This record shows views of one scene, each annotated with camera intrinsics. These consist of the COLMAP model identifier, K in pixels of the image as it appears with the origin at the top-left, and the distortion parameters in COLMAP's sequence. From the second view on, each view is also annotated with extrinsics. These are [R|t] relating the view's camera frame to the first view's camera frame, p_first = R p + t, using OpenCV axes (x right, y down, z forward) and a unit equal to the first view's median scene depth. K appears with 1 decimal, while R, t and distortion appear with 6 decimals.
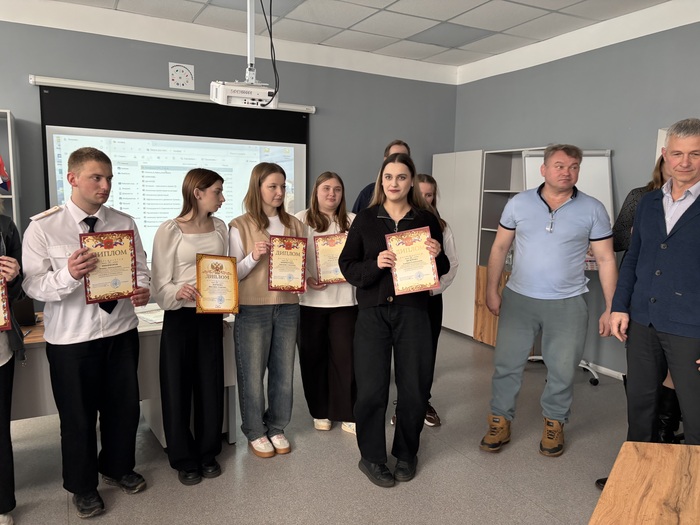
lens RADIAL K [[519.2, 0, 350.0], [0, 519.2, 262.5], [0, 0, 1]] dist [0.011140, -0.005321]
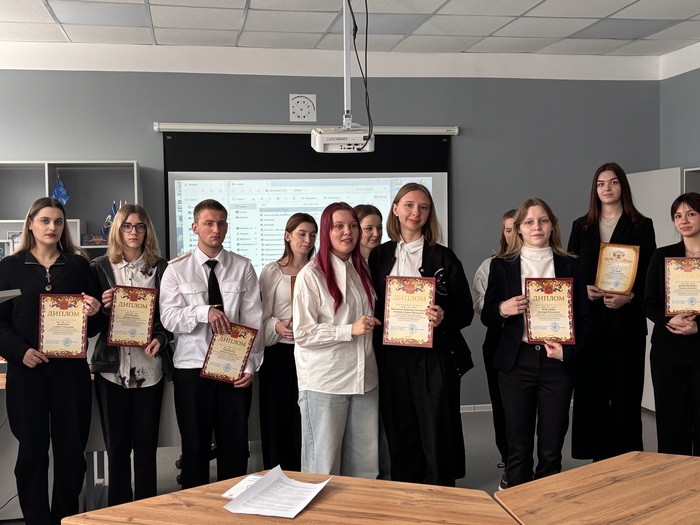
lens RADIAL K [[813.9, 0, 350.0], [0, 813.9, 262.5], [0, 0, 1]] dist [0.156033, -0.604493]
pose [[0.954618, -0.022036, -0.297016, 0.177727], [-0.005673, 0.995733, -0.092108, 0.041000], [0.297778, 0.089613, 0.950420, -0.314012]]
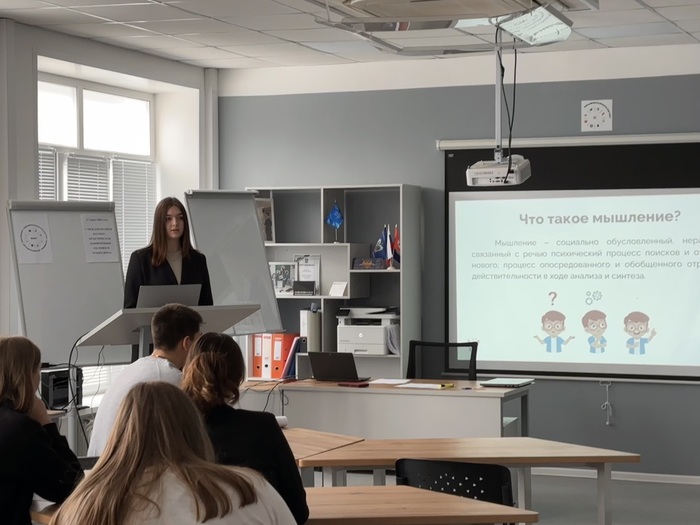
lens RADIAL K [[1522.0, 0, 350.0], [0, 1522.0, 262.5], [0, 0, 1]] dist [0.034094, 0.060078]
pose [[0.641339, -0.016082, -0.767089, 1.254137], [-0.083889, 0.992317, -0.090941, 0.106677], [0.762658, 0.122674, 0.635063, -0.748713]]
